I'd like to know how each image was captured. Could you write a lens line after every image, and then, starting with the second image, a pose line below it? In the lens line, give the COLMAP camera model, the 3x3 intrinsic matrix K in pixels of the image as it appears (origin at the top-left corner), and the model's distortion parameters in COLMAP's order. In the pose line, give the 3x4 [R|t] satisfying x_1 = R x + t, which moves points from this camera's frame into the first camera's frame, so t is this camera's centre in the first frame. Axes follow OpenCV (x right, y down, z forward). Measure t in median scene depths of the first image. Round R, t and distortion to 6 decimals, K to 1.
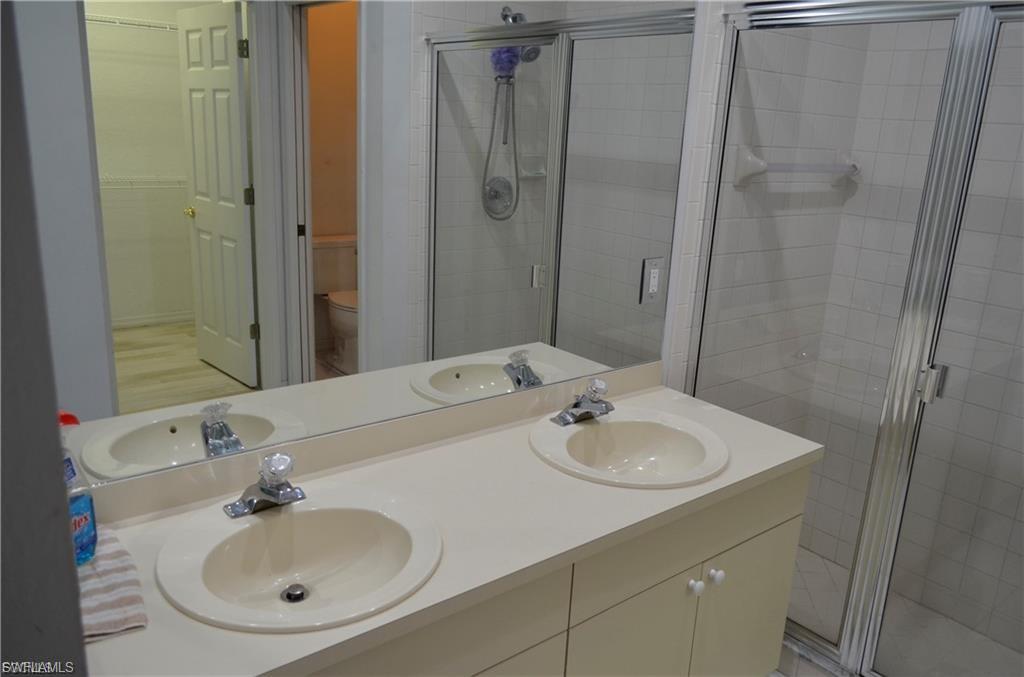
lens RADIAL K [[790.1, 0, 512.8], [0, 790.1, 338.8], [0, 0, 1]] dist [-0.014919, 0.007449]
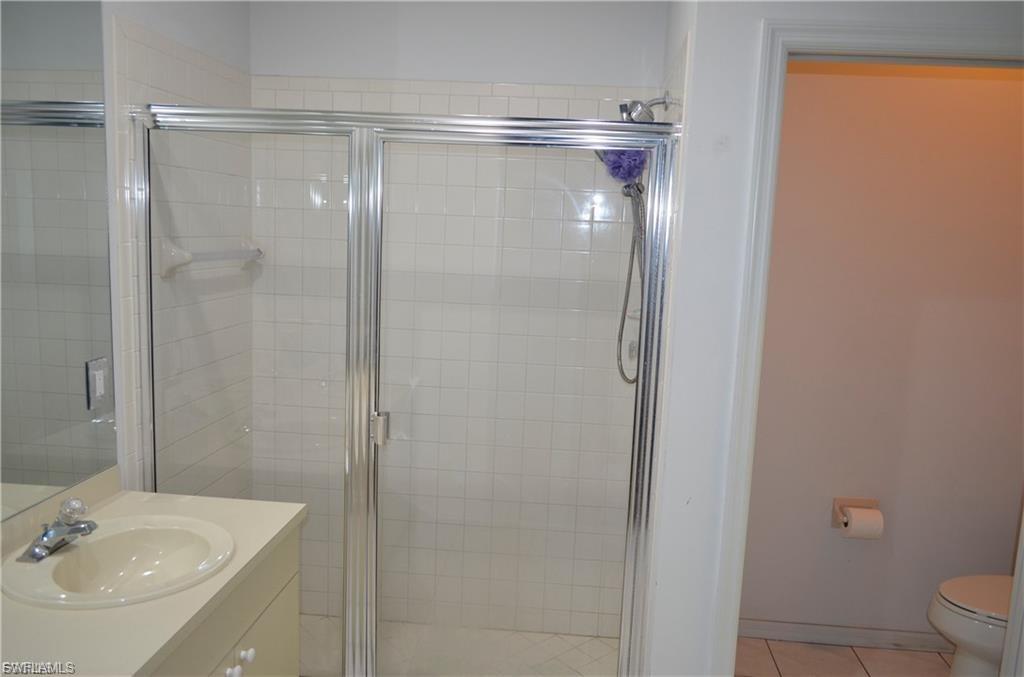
lens RADIAL K [[790.1, 0, 512.4], [0, 790.1, 338.2], [0, 0, 1]] dist [-0.014919, 0.007449]
pose [[0.705403, -0.125571, 0.697595, -0.125768], [0.189443, 0.981780, -0.014838, -0.018699], [-0.683021, 0.142621, 0.716339, -0.019753]]
